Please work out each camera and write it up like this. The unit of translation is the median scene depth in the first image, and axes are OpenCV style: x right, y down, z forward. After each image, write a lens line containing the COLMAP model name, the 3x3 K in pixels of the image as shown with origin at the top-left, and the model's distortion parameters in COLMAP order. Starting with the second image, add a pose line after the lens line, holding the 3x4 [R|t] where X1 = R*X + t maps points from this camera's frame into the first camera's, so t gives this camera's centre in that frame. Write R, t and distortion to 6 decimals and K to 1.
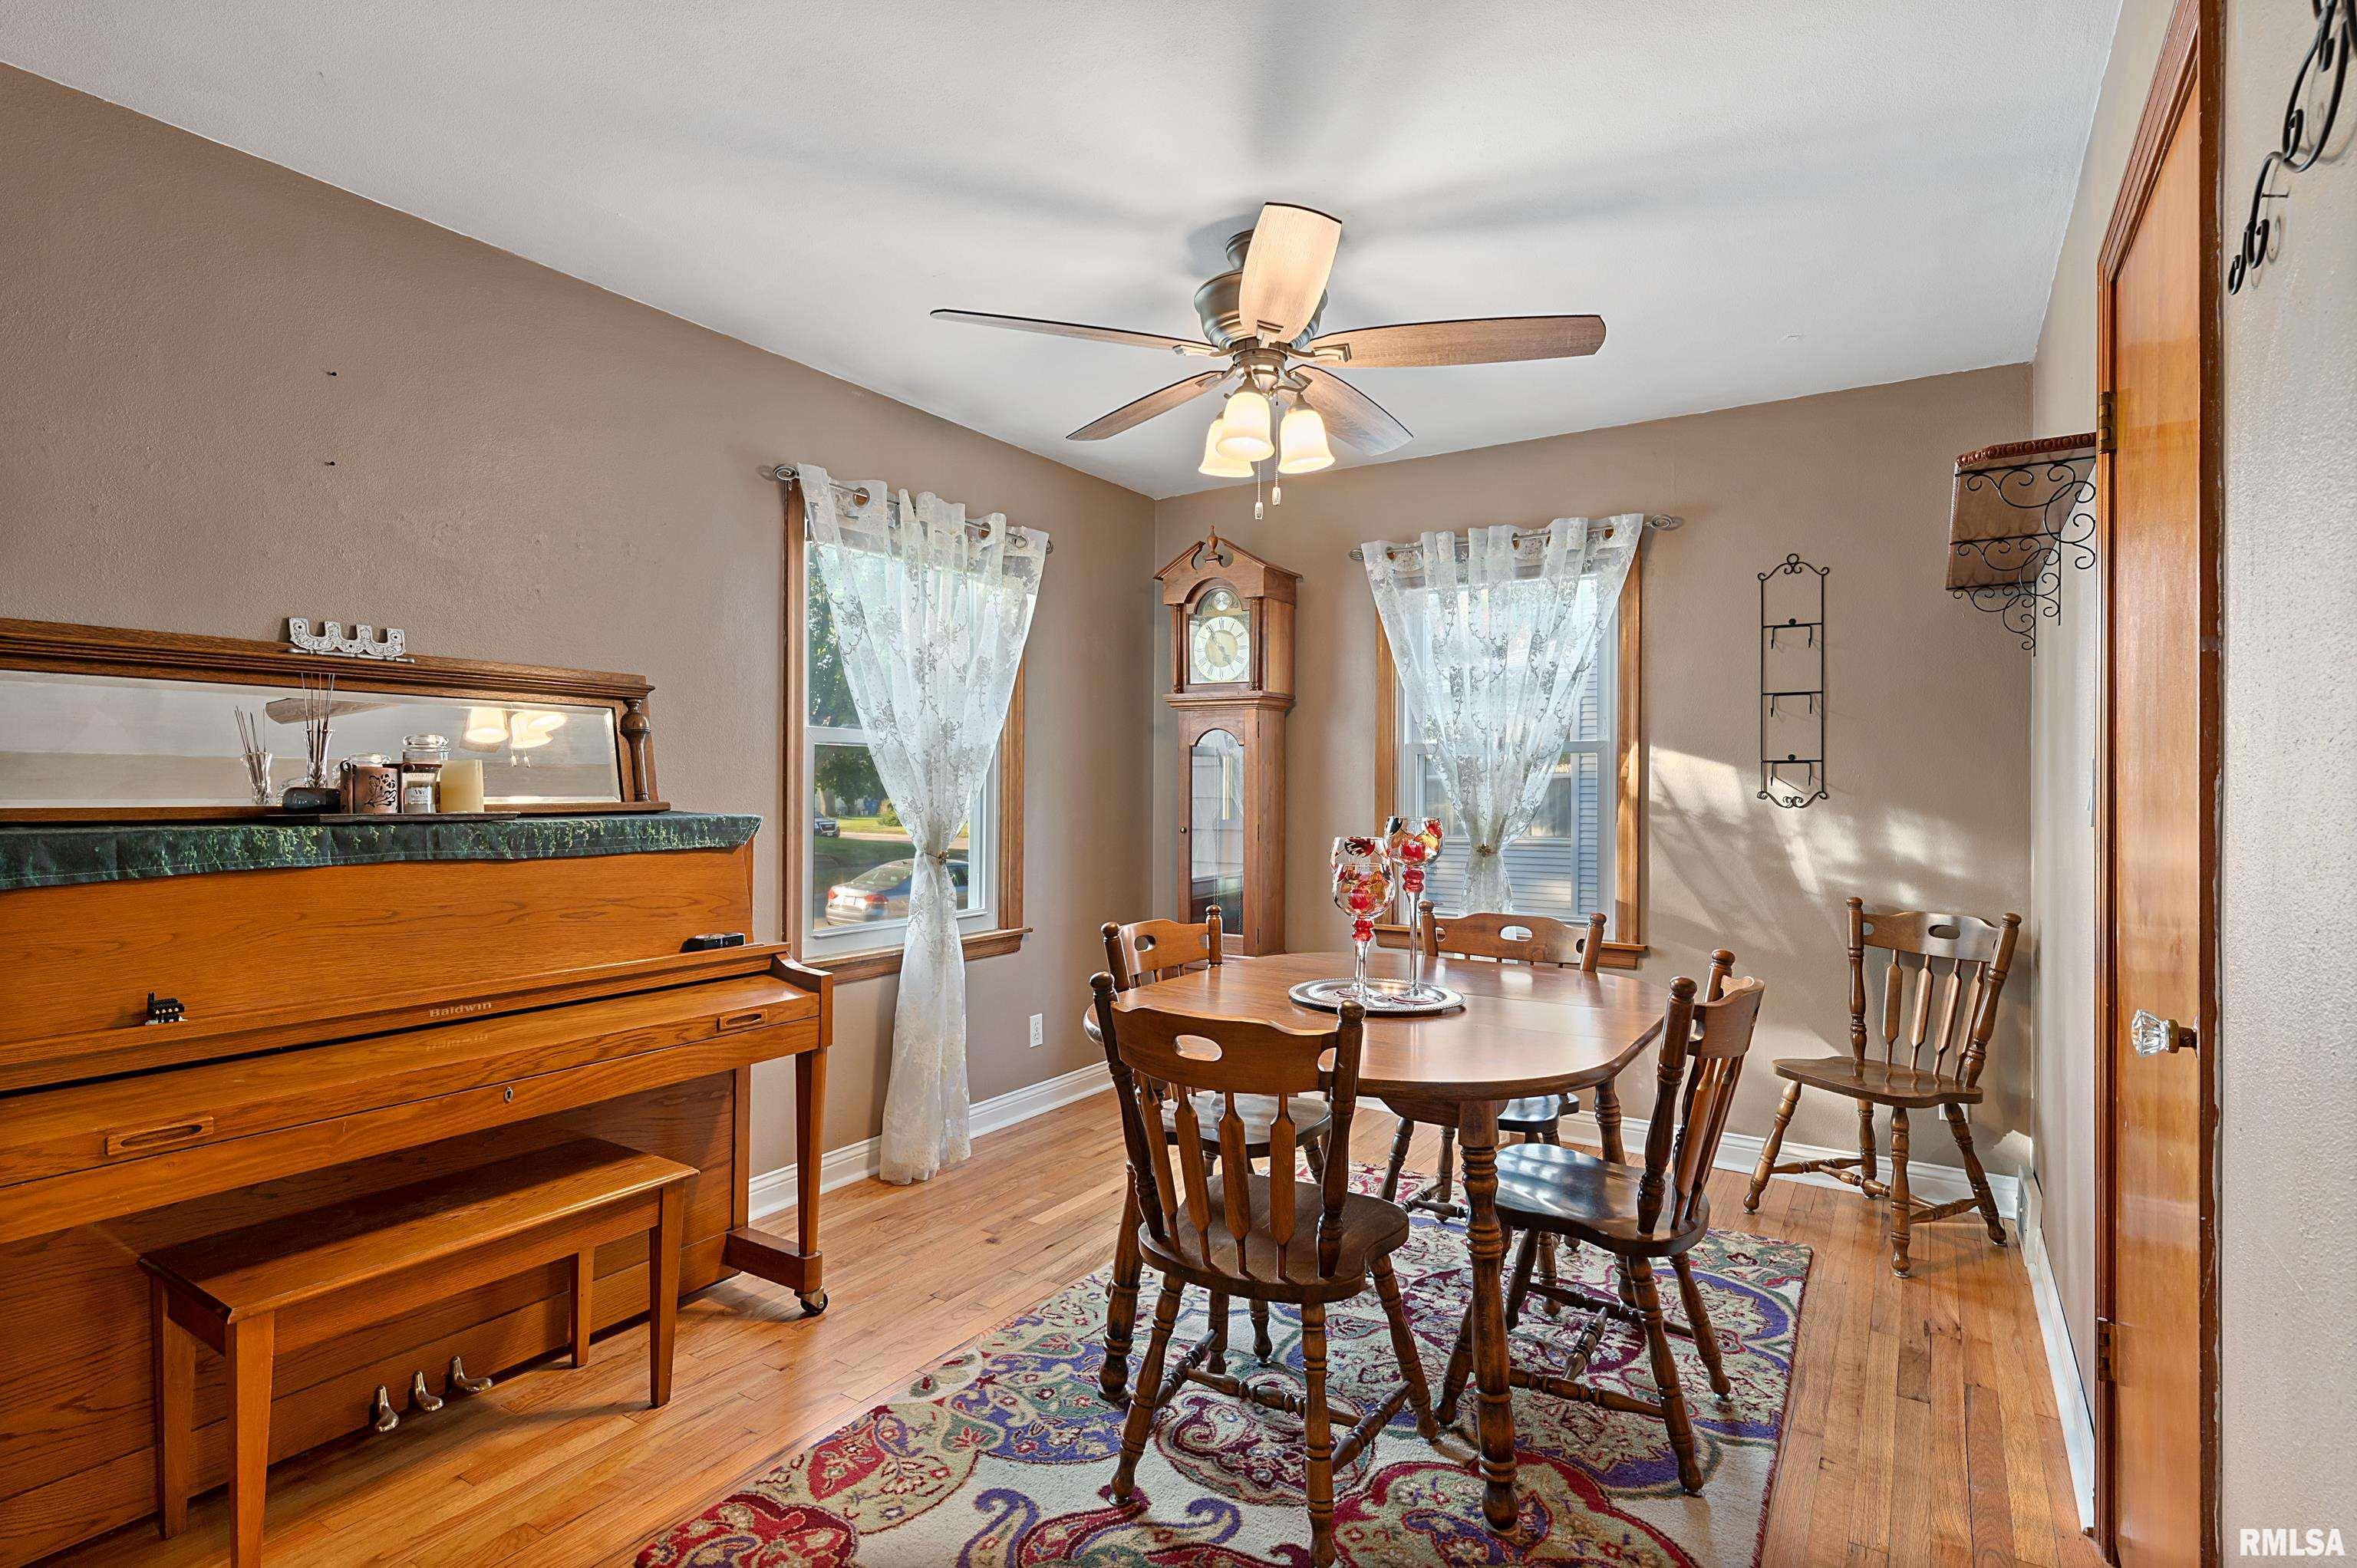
lens RADIAL K [[1165.6, 0, 1181.7], [0, 1165.6, 779.5], [0, 0, 1]] dist [0.020882, -0.000086]
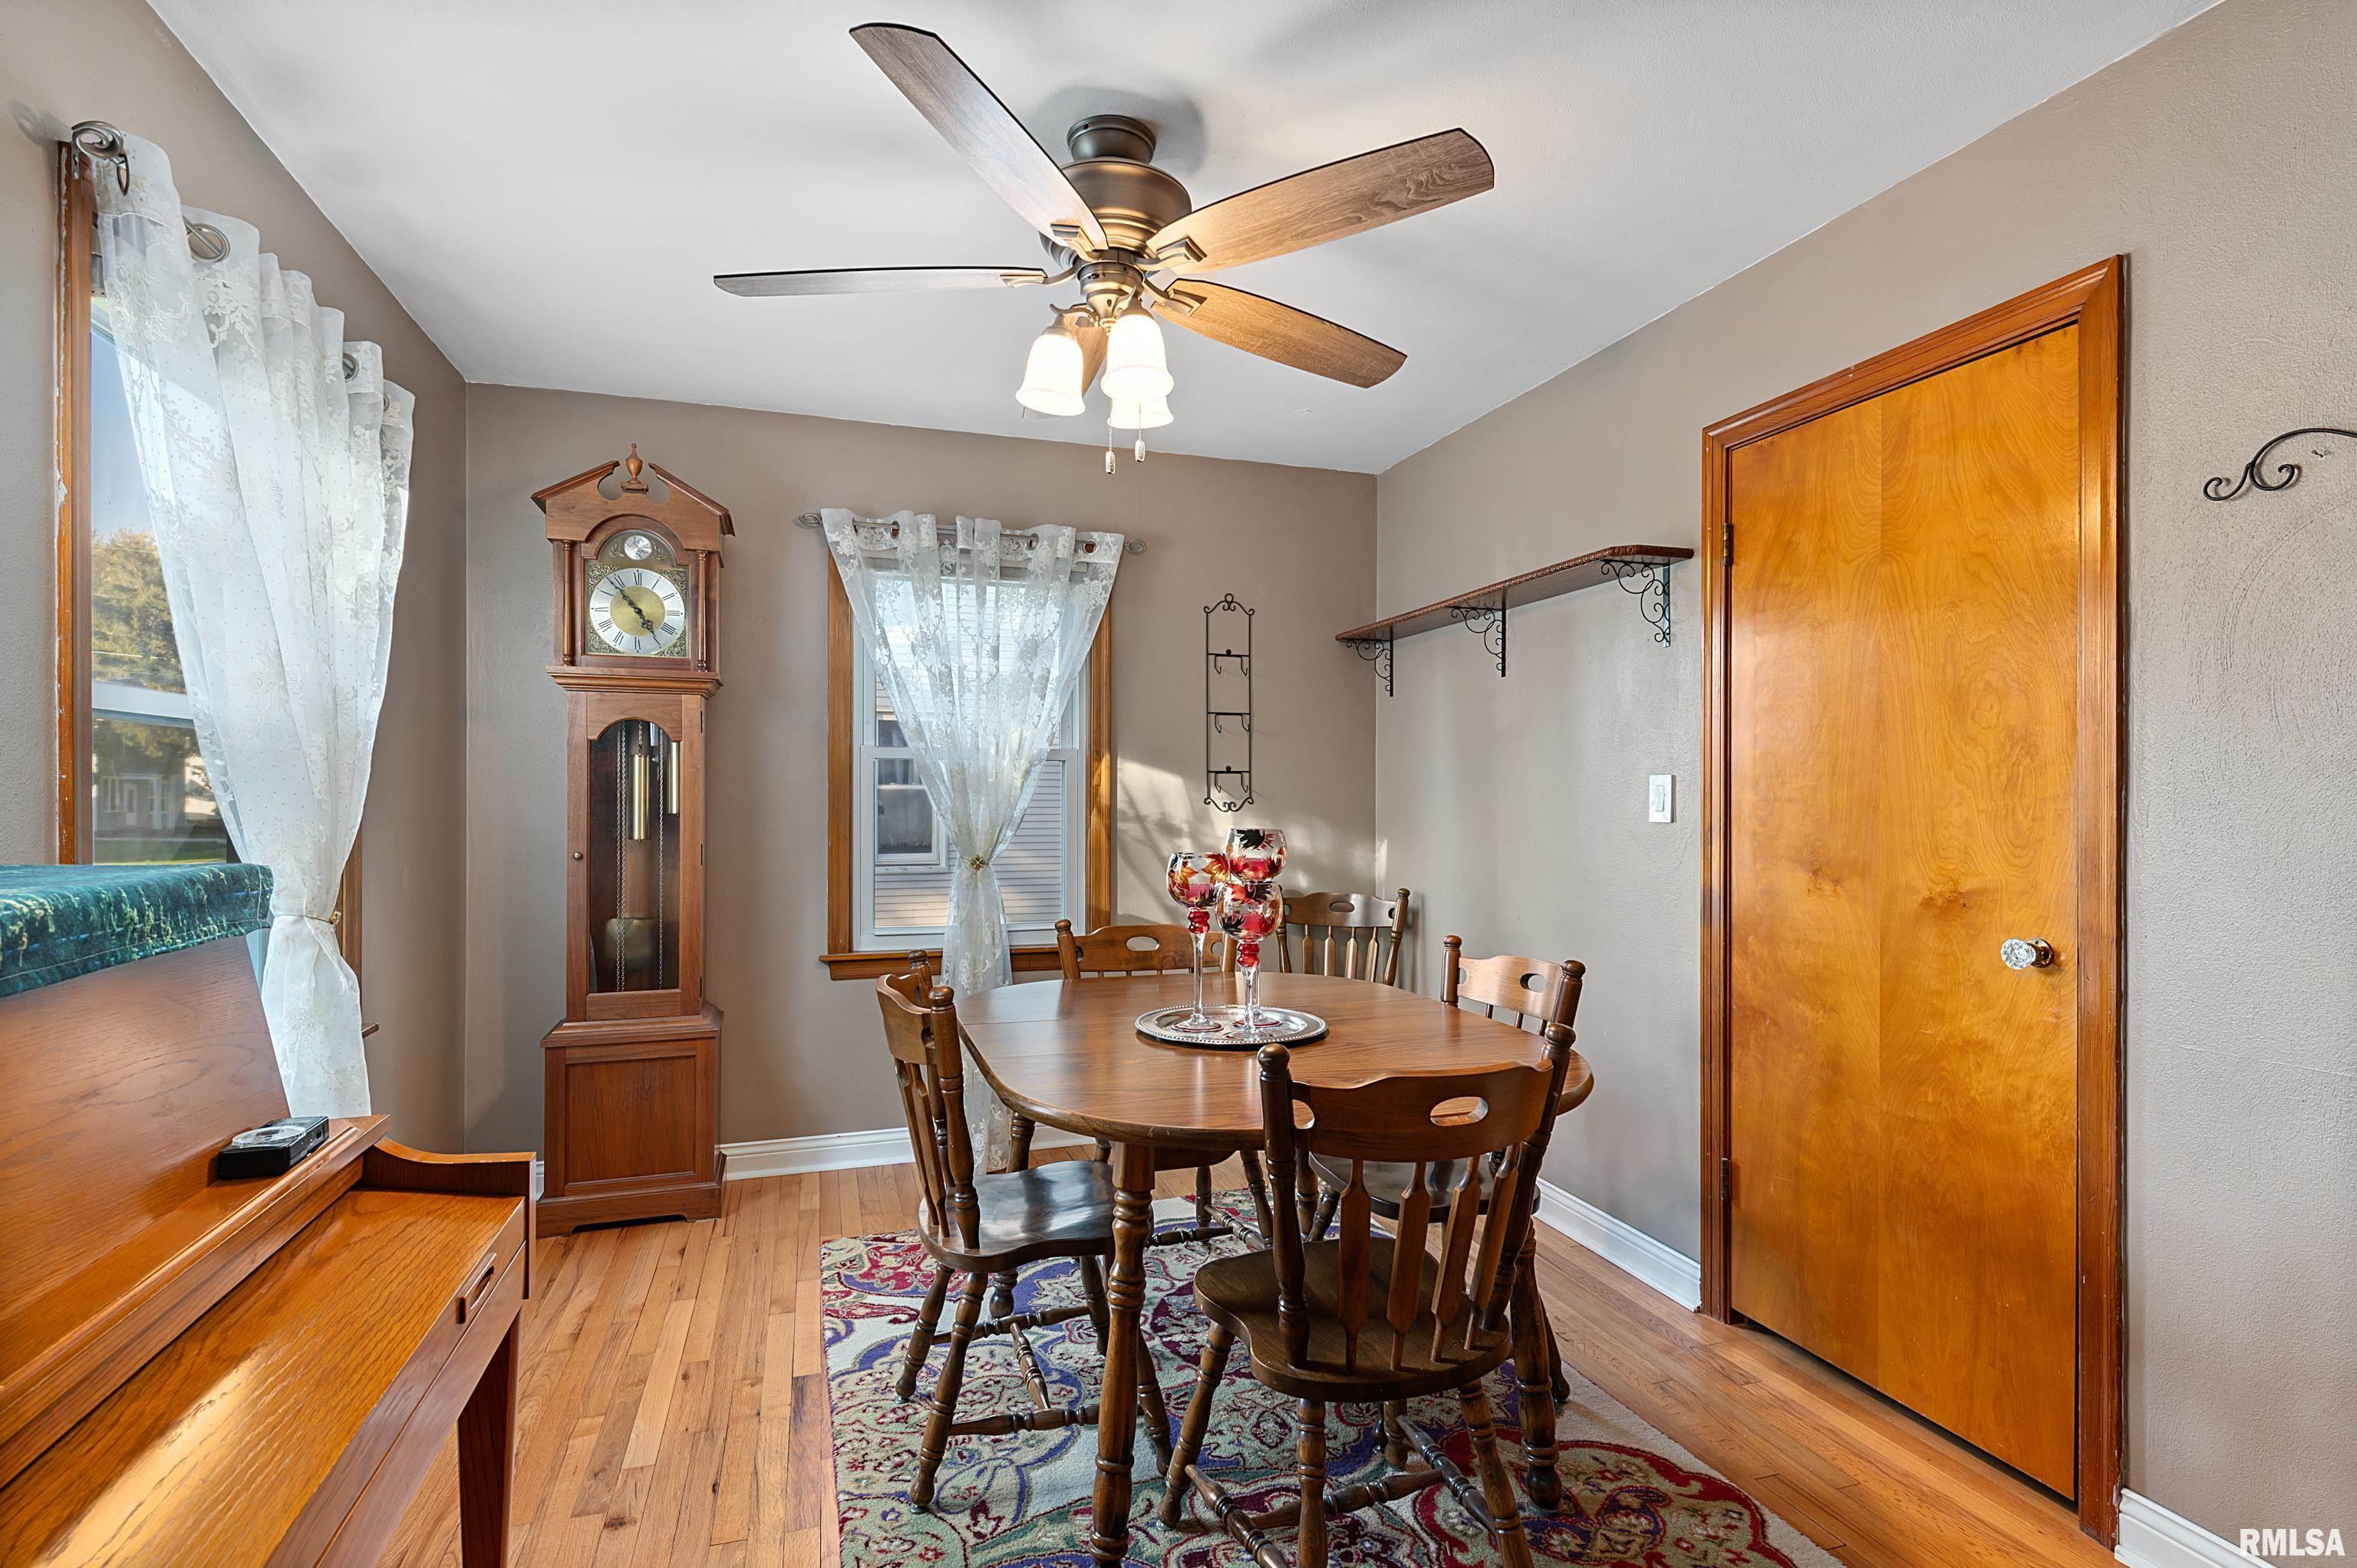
lens RADIAL K [[1131.0, 0, 1182.9], [0, 1131.0, 796.3], [0, 0, 1]] dist [0.006209, -0.000584]
pose [[0.626794, -0.004071, 0.779174, -0.360338], [-0.002882, 0.999967, 0.007543, -0.000063], [-0.779179, -0.006973, 0.626762, 0.313931]]
